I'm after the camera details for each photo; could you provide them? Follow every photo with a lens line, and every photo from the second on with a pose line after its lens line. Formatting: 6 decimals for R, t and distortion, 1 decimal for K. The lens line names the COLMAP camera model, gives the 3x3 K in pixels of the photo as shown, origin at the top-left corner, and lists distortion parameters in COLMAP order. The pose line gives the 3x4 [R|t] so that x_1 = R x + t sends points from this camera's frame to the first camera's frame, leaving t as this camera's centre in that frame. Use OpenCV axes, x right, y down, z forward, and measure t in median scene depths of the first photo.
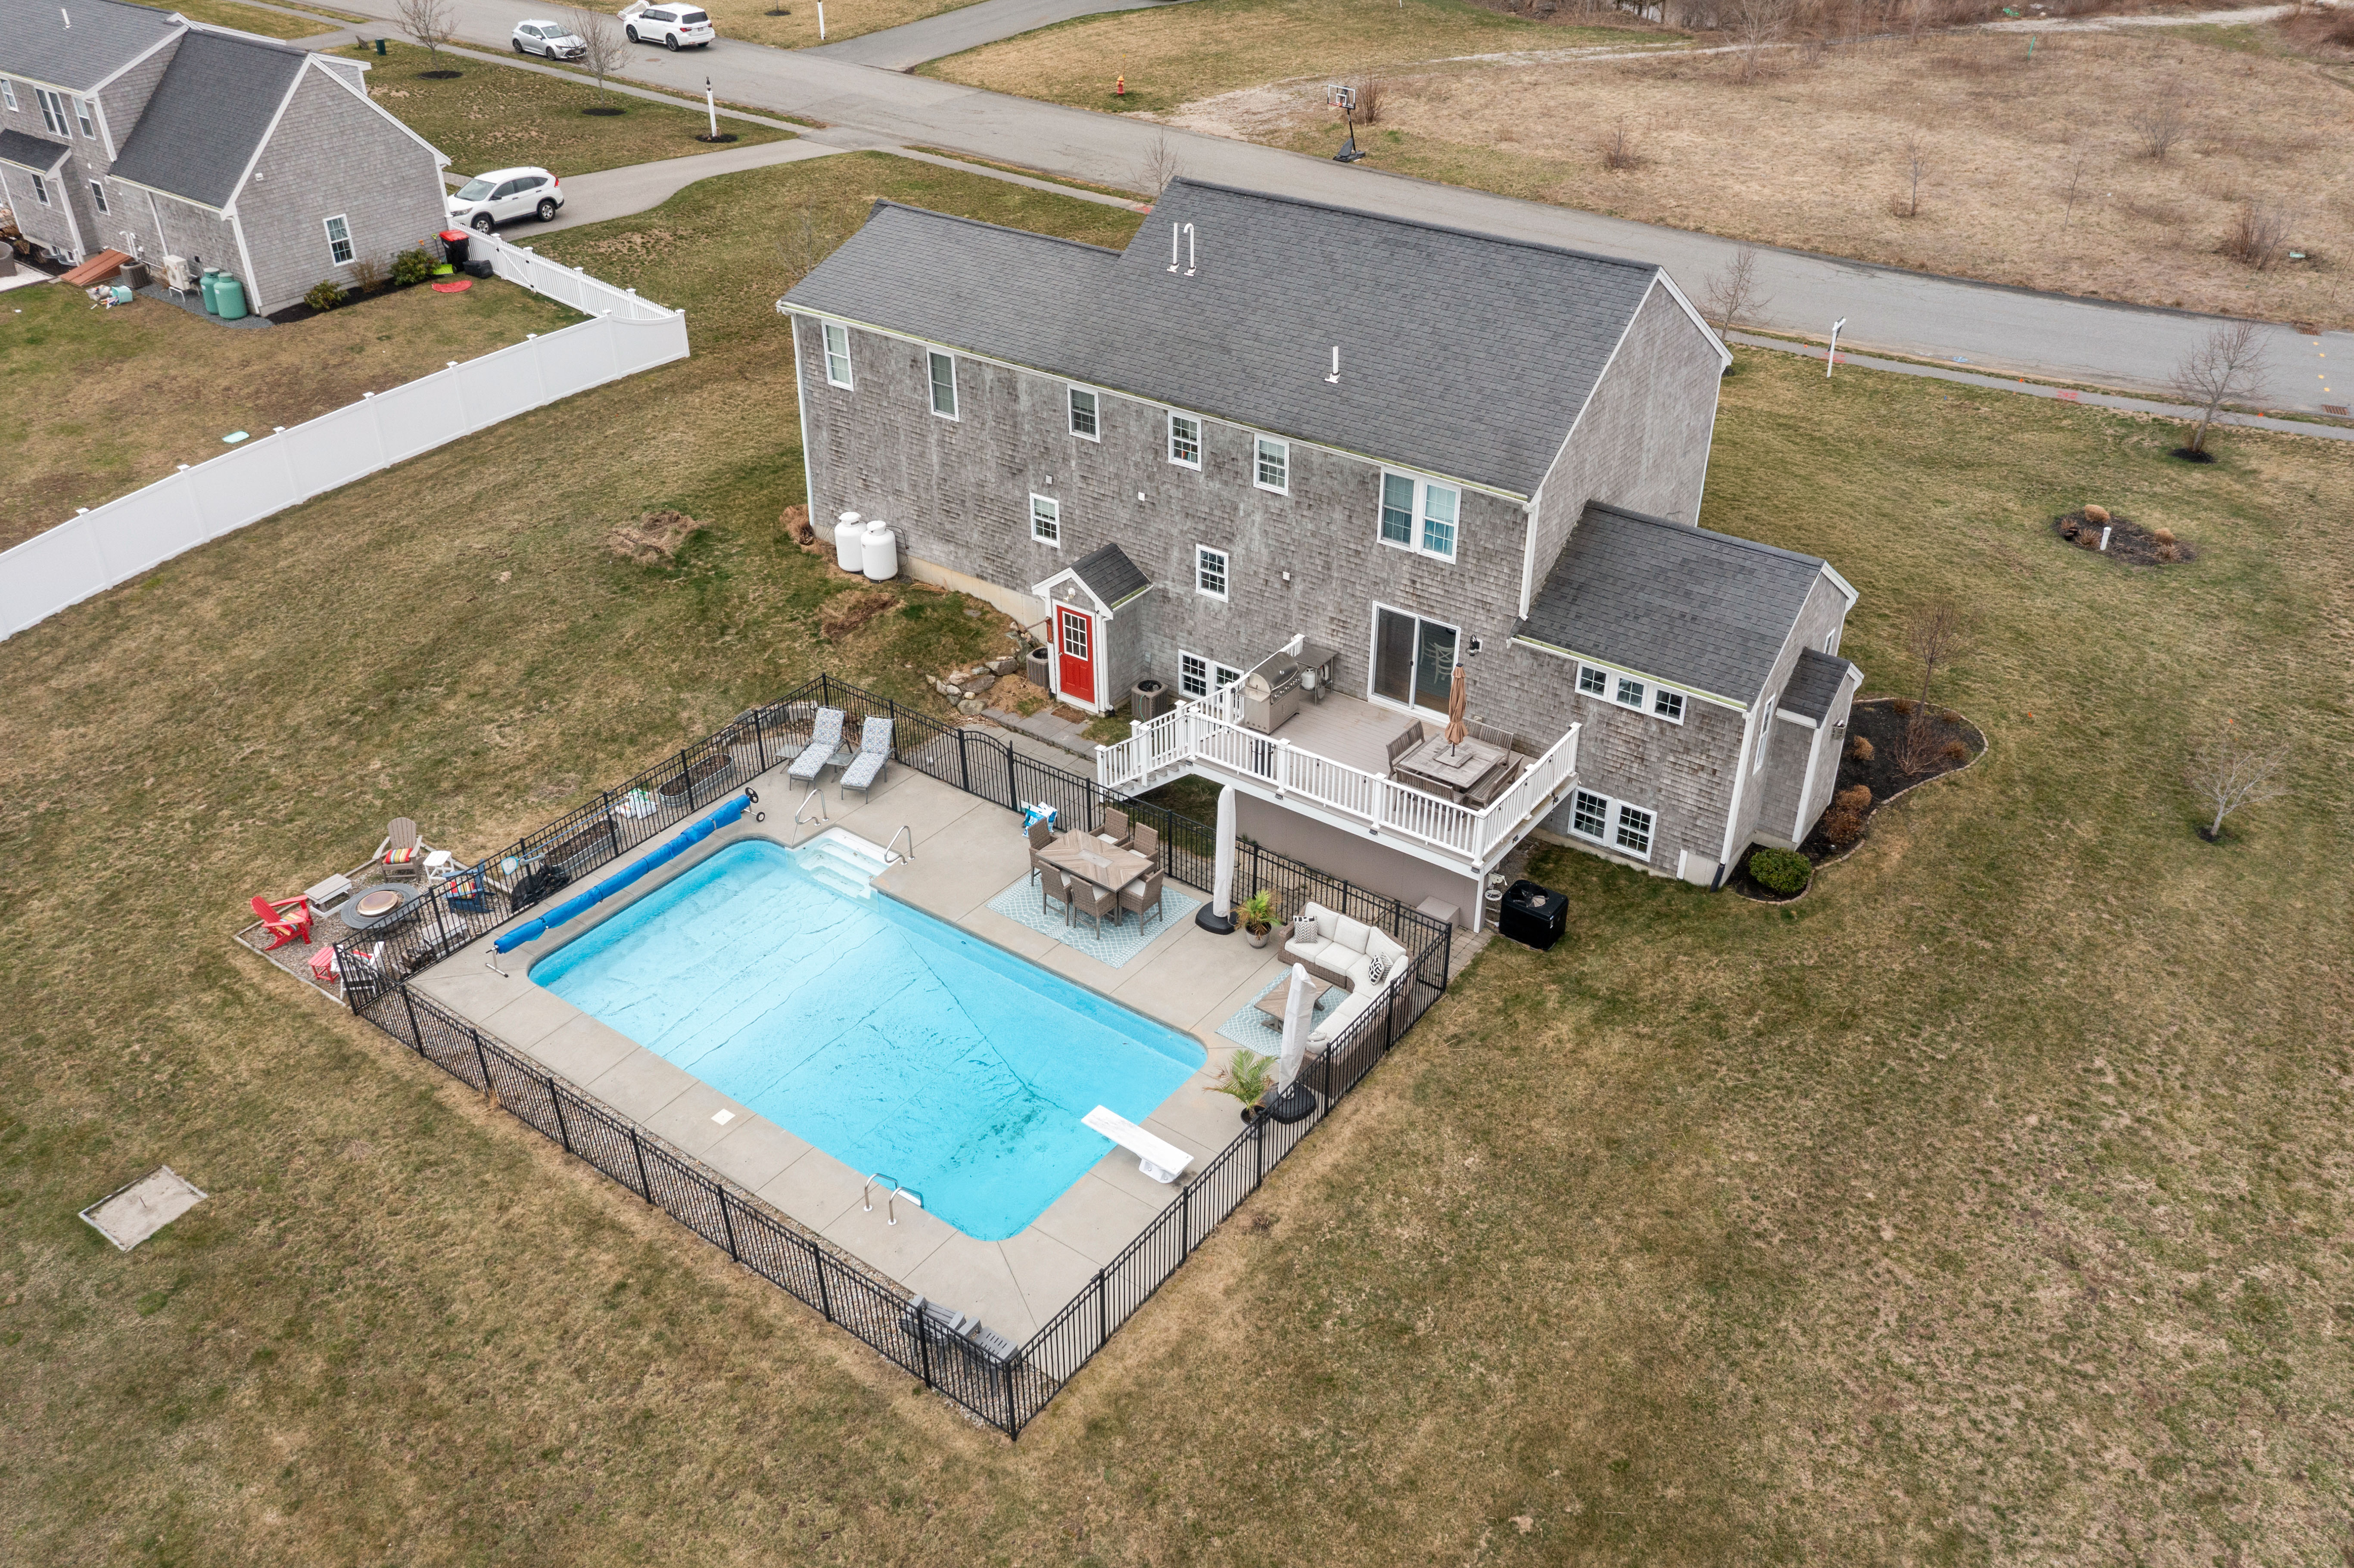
lens RADIAL K [[1901.3, 0, 1170.7], [0, 1901.3, 785.8], [0, 0, 1]] dist [-0.013918, -0.002508]
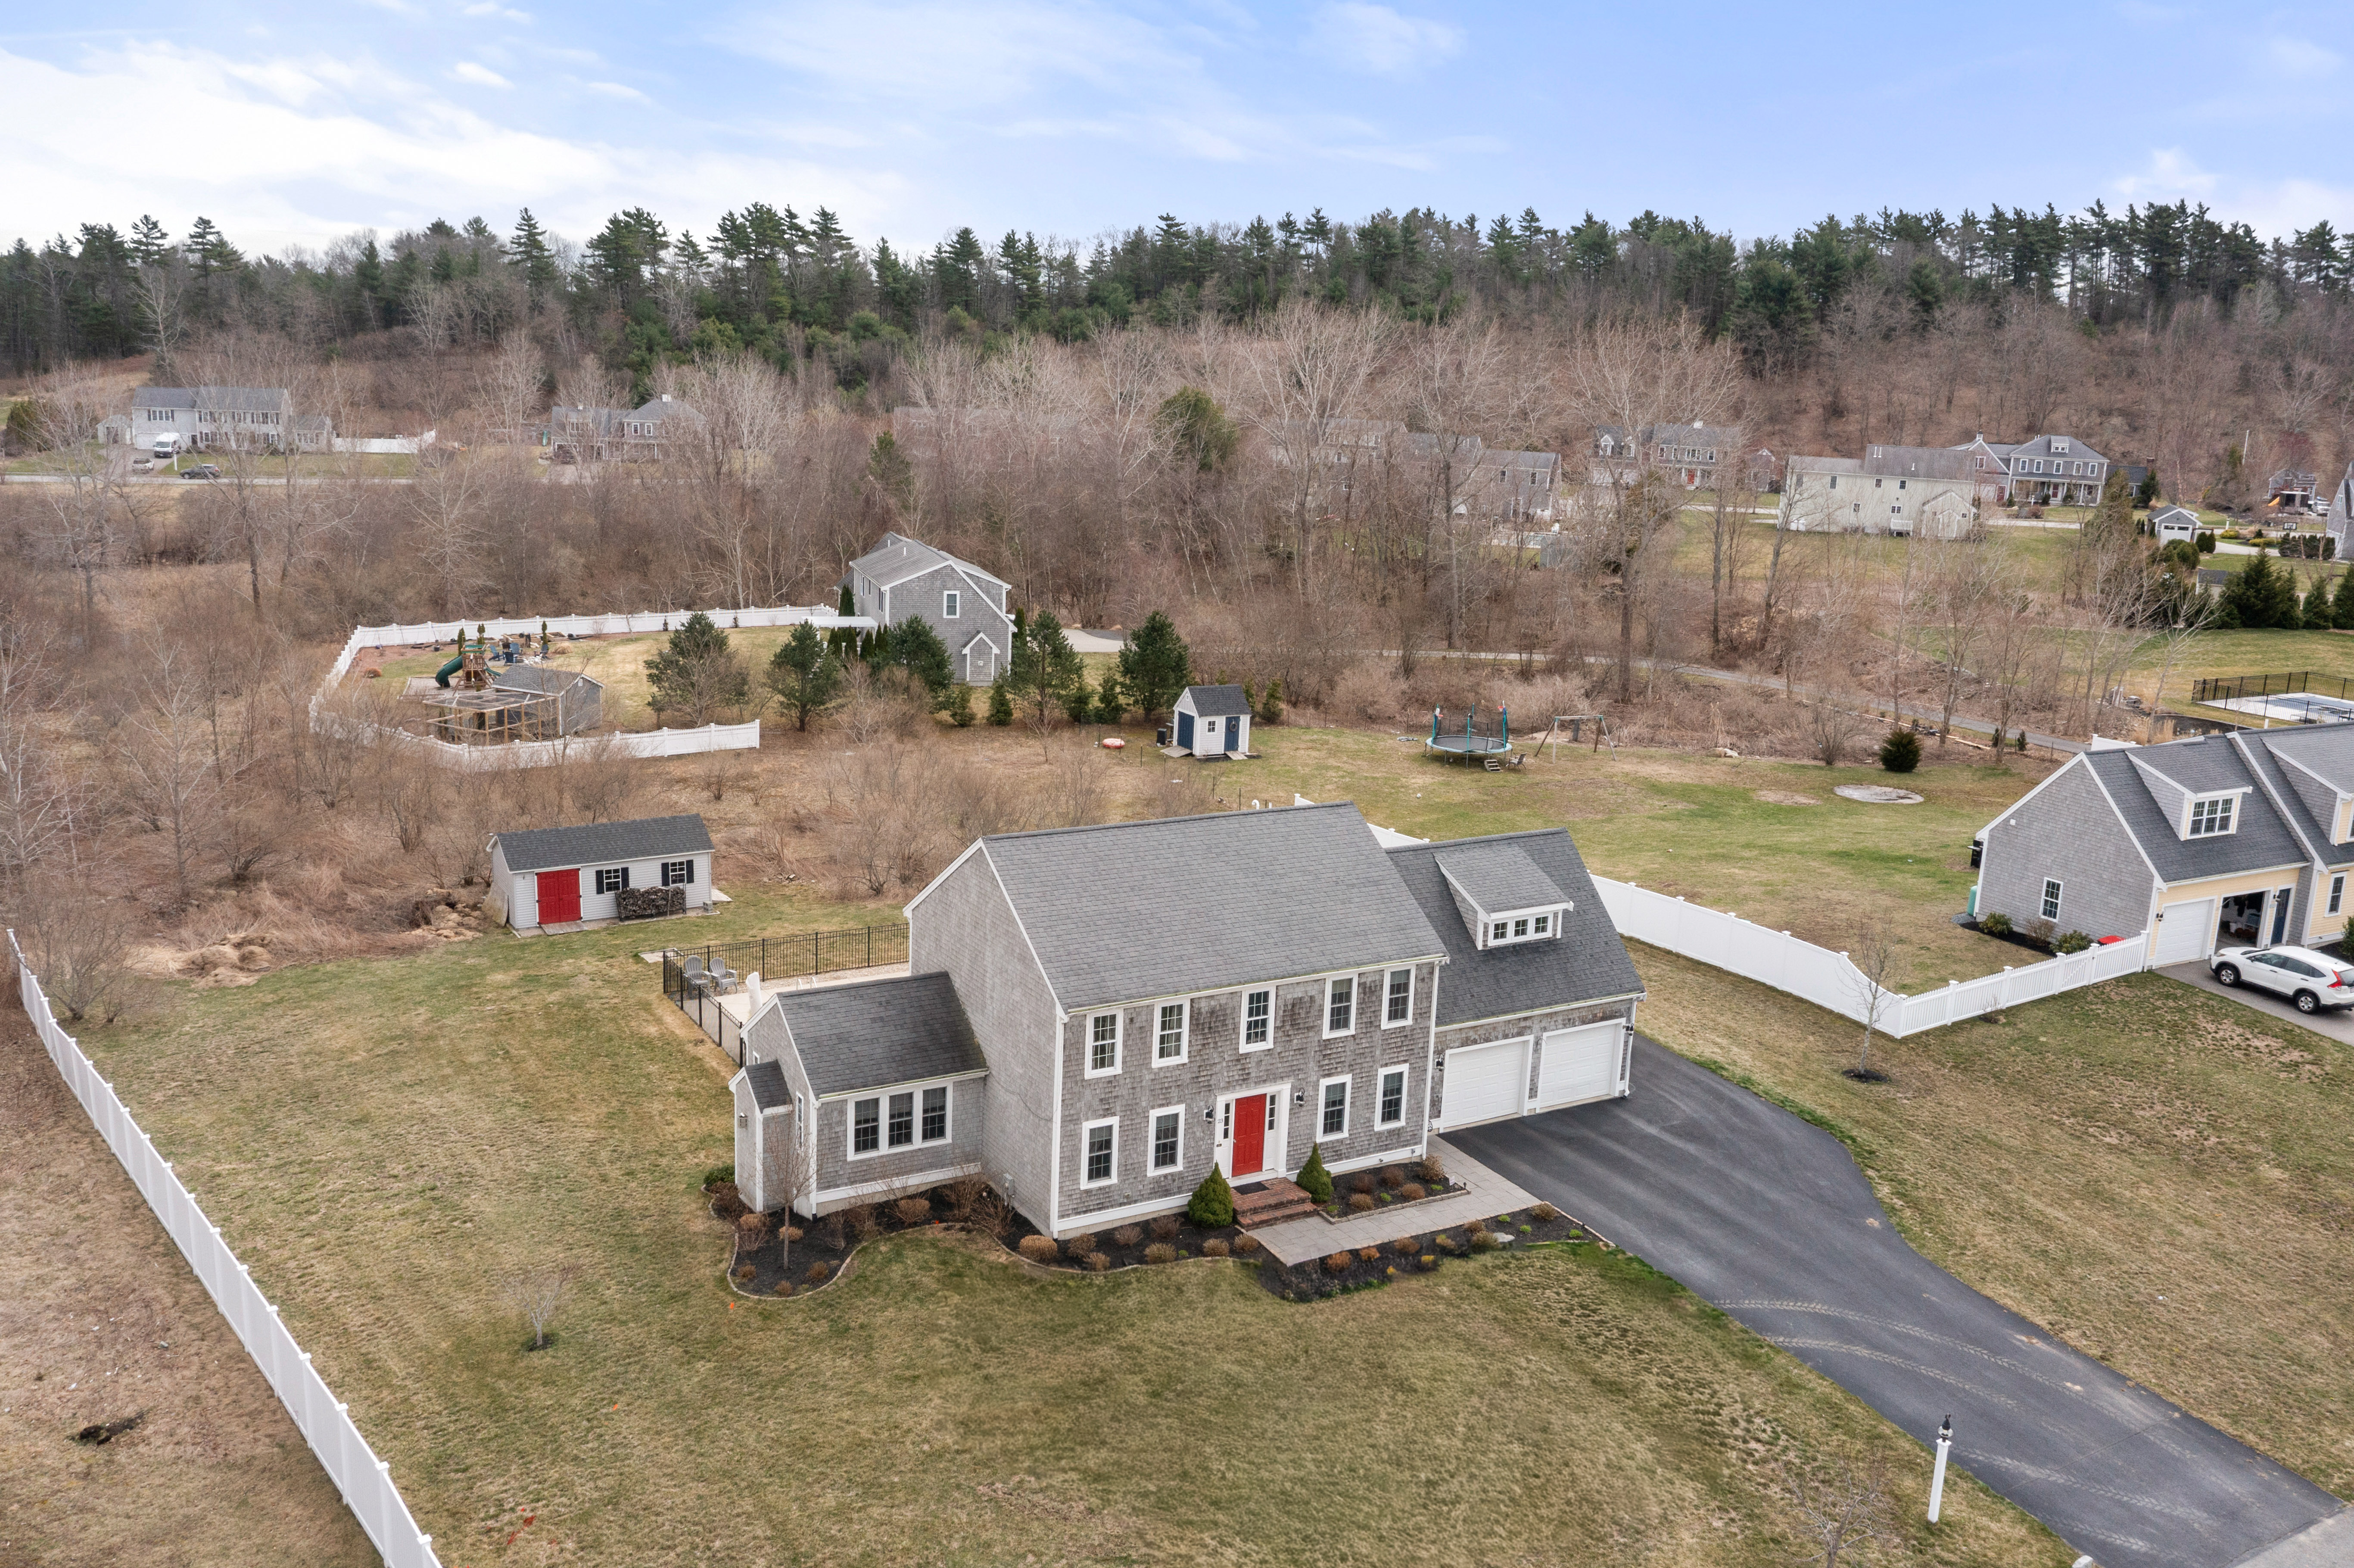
lens RADIAL K [[2011.9, 0, 1186.4], [0, 2011.9, 782.5], [0, 0, 1]] dist [-0.017447, 0.003513]
pose [[-0.382949, 0.199835, -0.901896, 1.378090], [-0.522314, 0.758435, 0.389826, -0.877198], [0.761930, 0.620356, -0.186066, 1.259381]]
